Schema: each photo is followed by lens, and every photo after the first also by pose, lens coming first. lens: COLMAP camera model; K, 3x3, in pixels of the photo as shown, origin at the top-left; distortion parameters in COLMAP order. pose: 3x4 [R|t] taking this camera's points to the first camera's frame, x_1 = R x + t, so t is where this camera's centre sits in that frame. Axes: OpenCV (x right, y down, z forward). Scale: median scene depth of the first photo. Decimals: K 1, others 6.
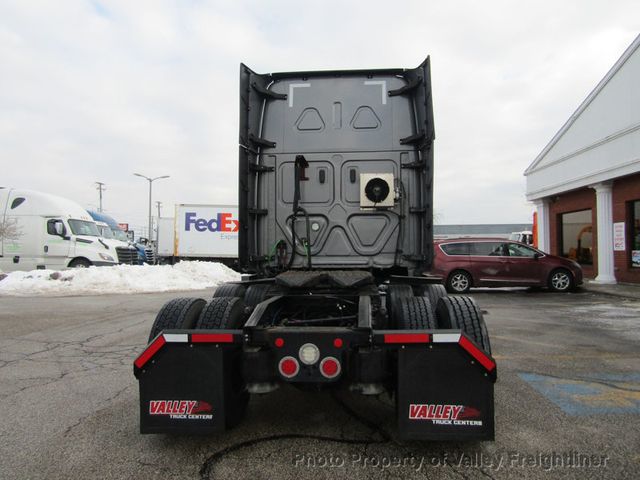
lens RADIAL K [[449.1, 0, 320.0], [0, 449.1, 240.0], [0, 0, 1]] dist [-0.024733, 0.008750]
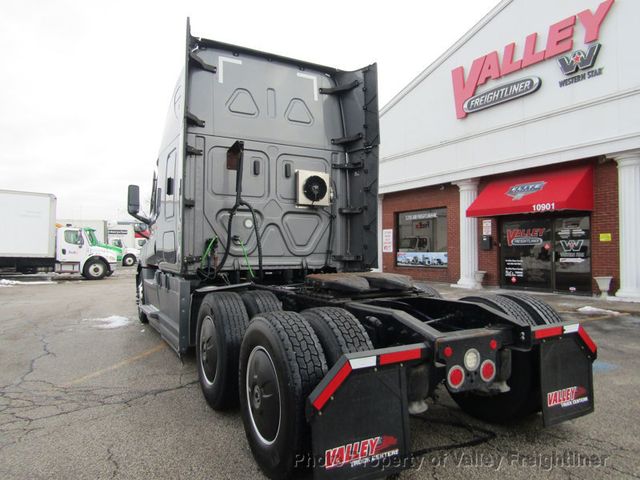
lens RADIAL K [[449.1, 0, 320.0], [0, 449.1, 240.0], [0, 0, 1]] dist [-0.024733, 0.008750]
pose [[0.829578, 0.020340, 0.558021, -0.393557], [-0.019838, 0.999779, -0.006950, 0.006457], [-0.558039, -0.005305, 0.829798, 0.188435]]
